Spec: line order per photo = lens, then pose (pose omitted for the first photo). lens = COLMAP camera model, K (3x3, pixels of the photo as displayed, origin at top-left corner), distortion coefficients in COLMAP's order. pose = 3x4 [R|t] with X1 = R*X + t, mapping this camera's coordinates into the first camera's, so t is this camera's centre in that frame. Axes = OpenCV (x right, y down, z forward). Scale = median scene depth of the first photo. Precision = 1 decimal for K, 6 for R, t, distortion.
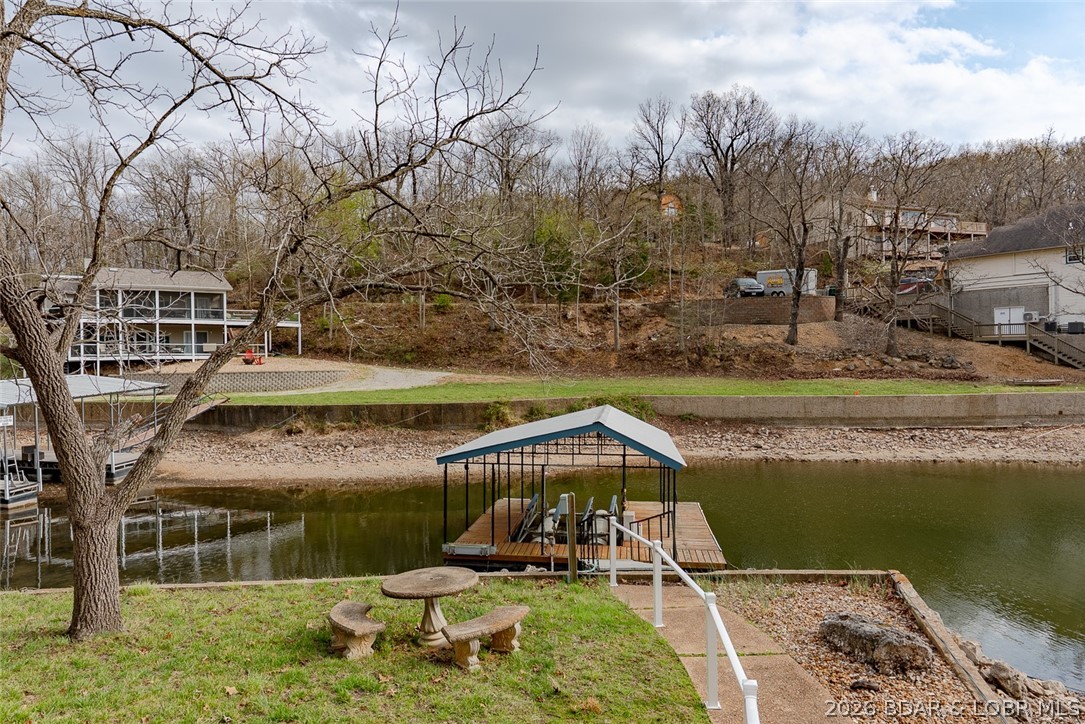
lens RADIAL K [[698.7, 0, 537.2], [0, 698.7, 362.2], [0, 0, 1]] dist [-0.002087, 0.005262]
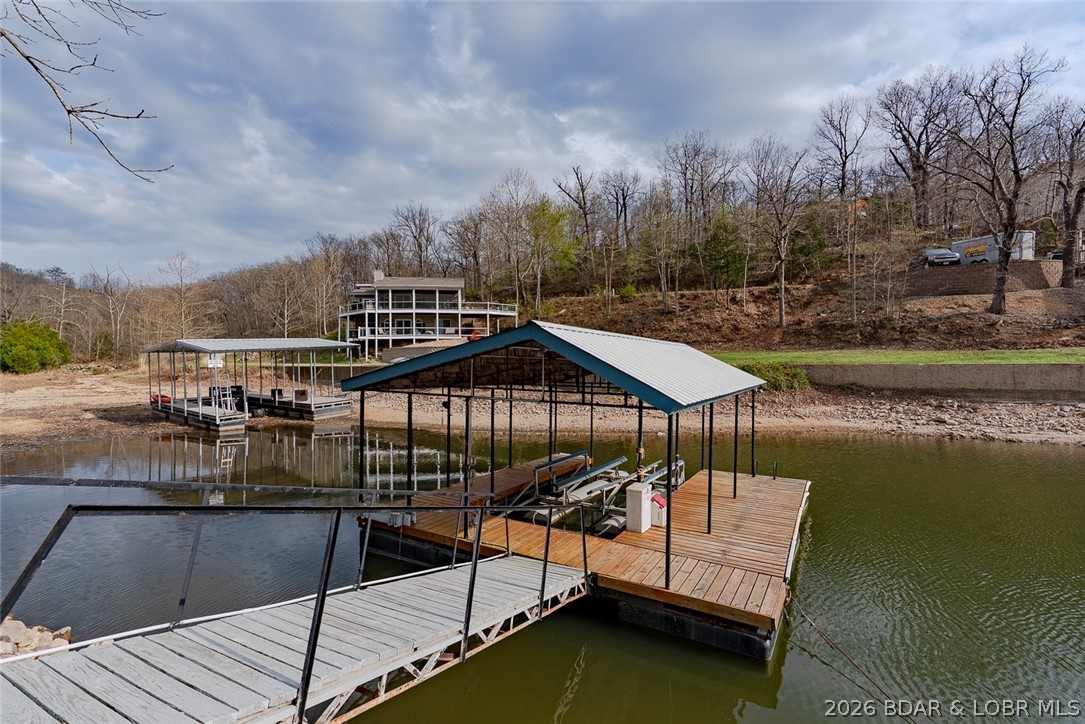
lens RADIAL K [[498.1, 0, 534.9], [0, 498.1, 359.7], [0, 0, 1]] dist [-0.004703, 0.001495]
pose [[0.918159, 0.006520, -0.396159, 0.080520], [-0.005576, 0.999978, 0.003535, 0.036619], [0.396173, -0.001037, 0.918175, 0.200020]]
